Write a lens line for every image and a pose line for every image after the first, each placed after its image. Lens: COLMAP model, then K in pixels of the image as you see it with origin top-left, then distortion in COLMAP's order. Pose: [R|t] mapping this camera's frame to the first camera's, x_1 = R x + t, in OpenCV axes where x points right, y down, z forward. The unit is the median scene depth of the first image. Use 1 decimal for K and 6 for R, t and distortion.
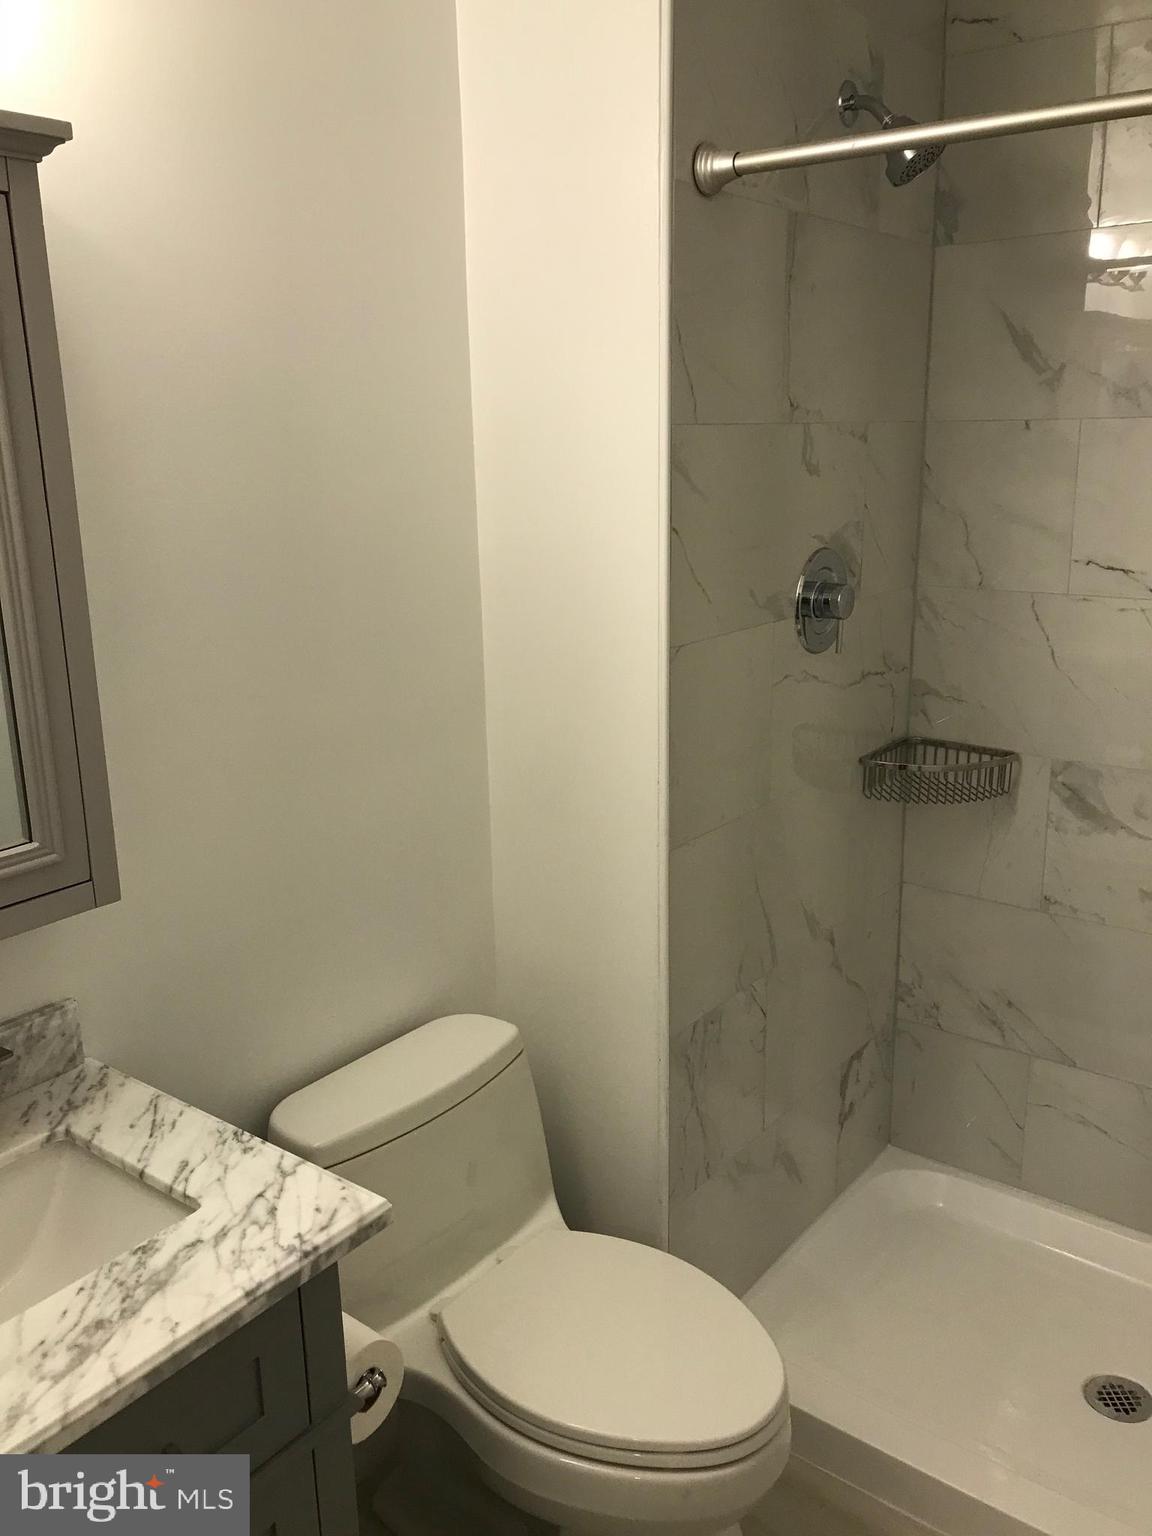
lens RADIAL K [[1257.0, 0, 580.1], [0, 1257.0, 767.7], [0, 0, 1]] dist [0.017666, -0.007288]
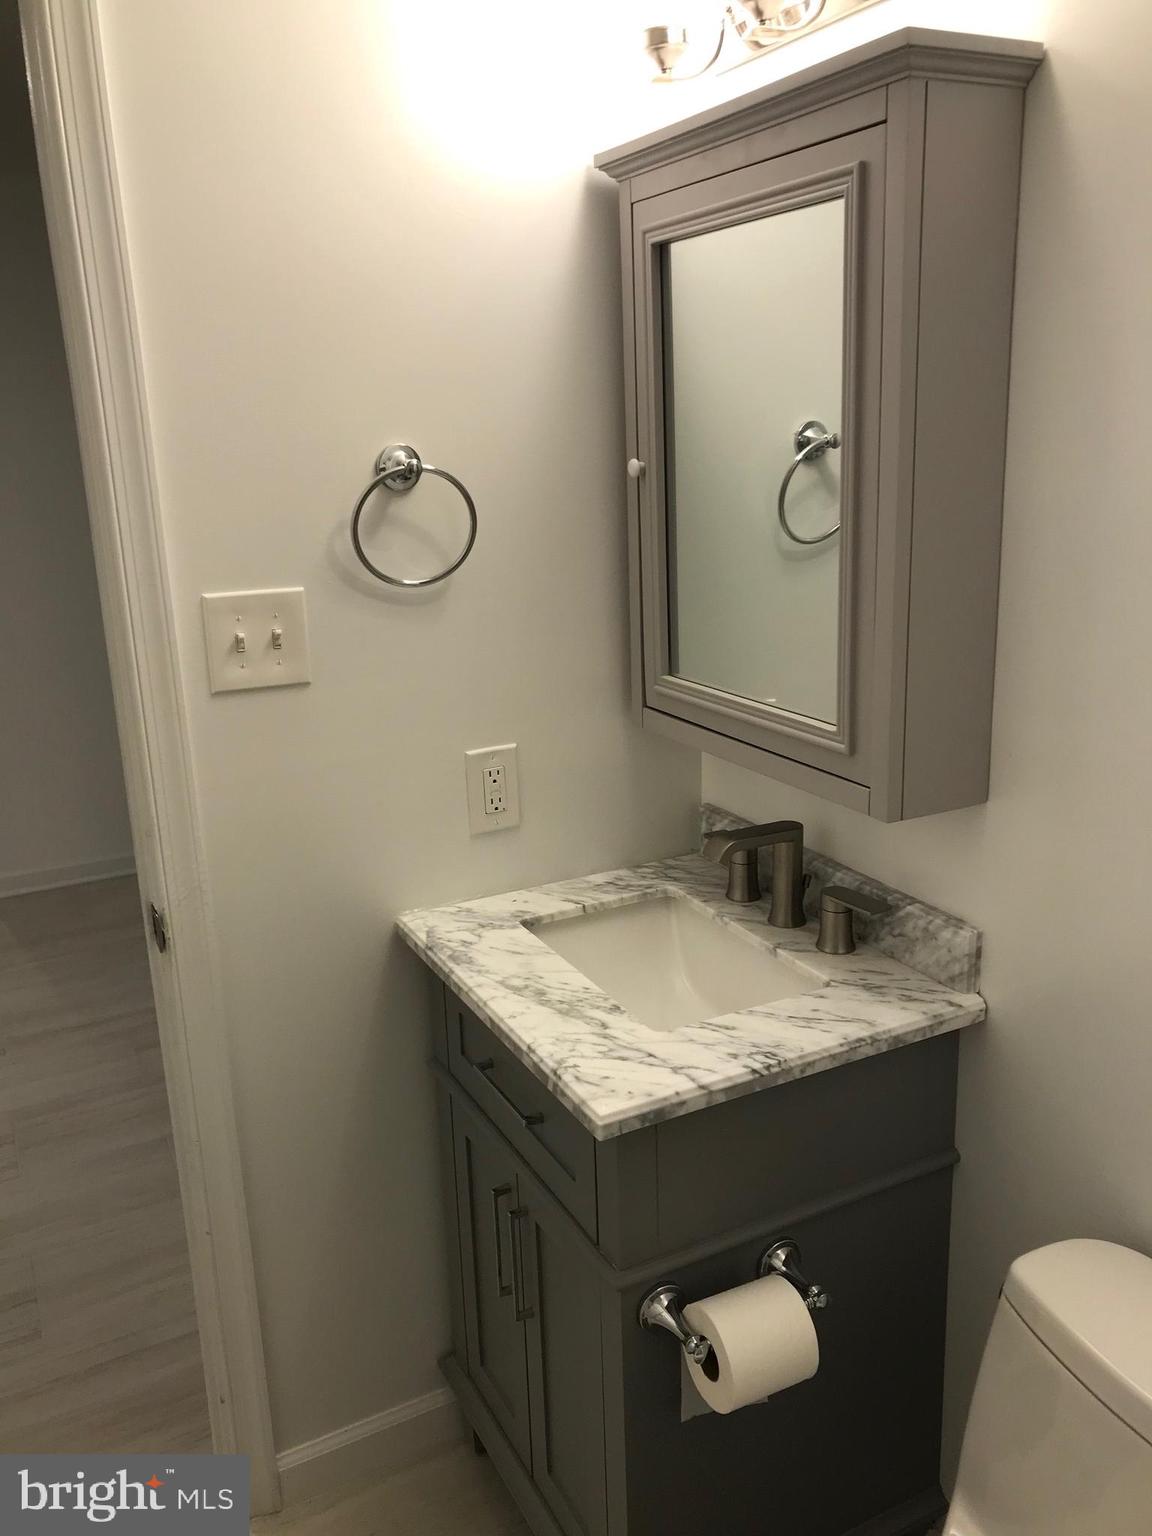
lens RADIAL K [[1257.0, 0, 580.4], [0, 1257.0, 765.5], [0, 0, 1]] dist [0.017666, -0.007288]
pose [[-0.427602, 0.274406, -0.861311, 0.684298], [-0.198213, 0.901164, 0.385507, -0.316433], [0.881968, 0.335567, -0.330949, 1.289545]]
